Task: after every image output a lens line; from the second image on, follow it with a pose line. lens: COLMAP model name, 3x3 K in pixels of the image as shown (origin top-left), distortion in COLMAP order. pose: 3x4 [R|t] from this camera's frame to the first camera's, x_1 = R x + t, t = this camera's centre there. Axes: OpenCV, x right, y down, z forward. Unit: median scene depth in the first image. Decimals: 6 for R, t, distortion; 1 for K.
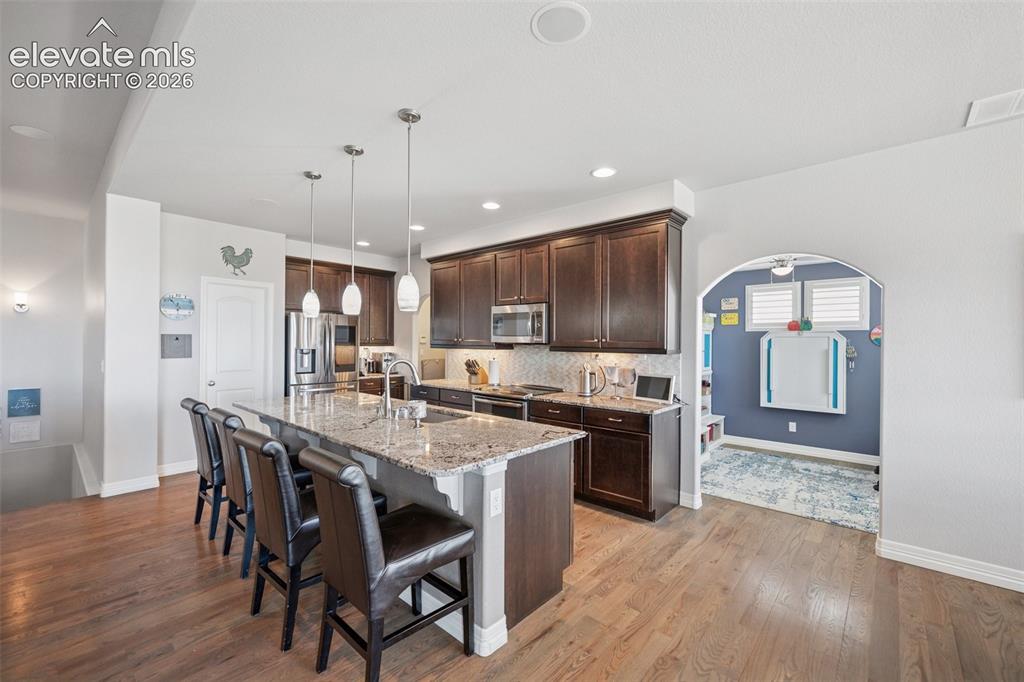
lens RADIAL K [[425.0, 0, 512.0], [0, 425.0, 341.0], [0, 0, 1]] dist [-0.000493, -0.000024]
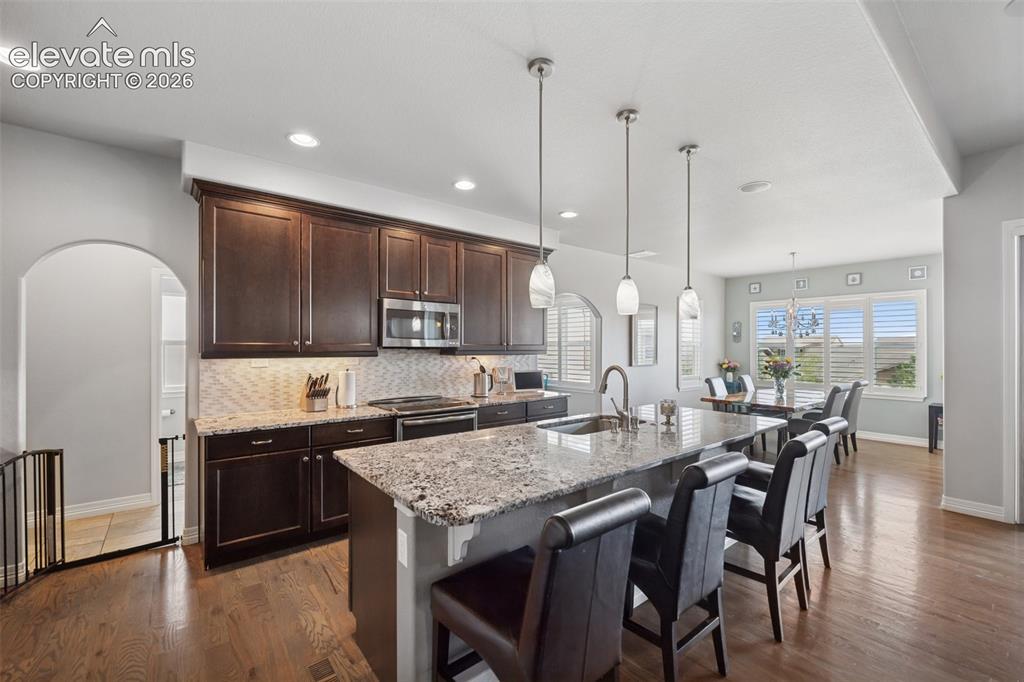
lens RADIAL K [[425.0, 0, 512.0], [0, 425.0, 341.0], [0, 0, 1]] dist [-0.000493, -0.000024]
pose [[0.158540, 0.004302, 0.987343, -0.816782], [0.000263, 0.999990, -0.004399, -0.003785], [-0.987352, 0.000957, 0.158538, 0.726517]]
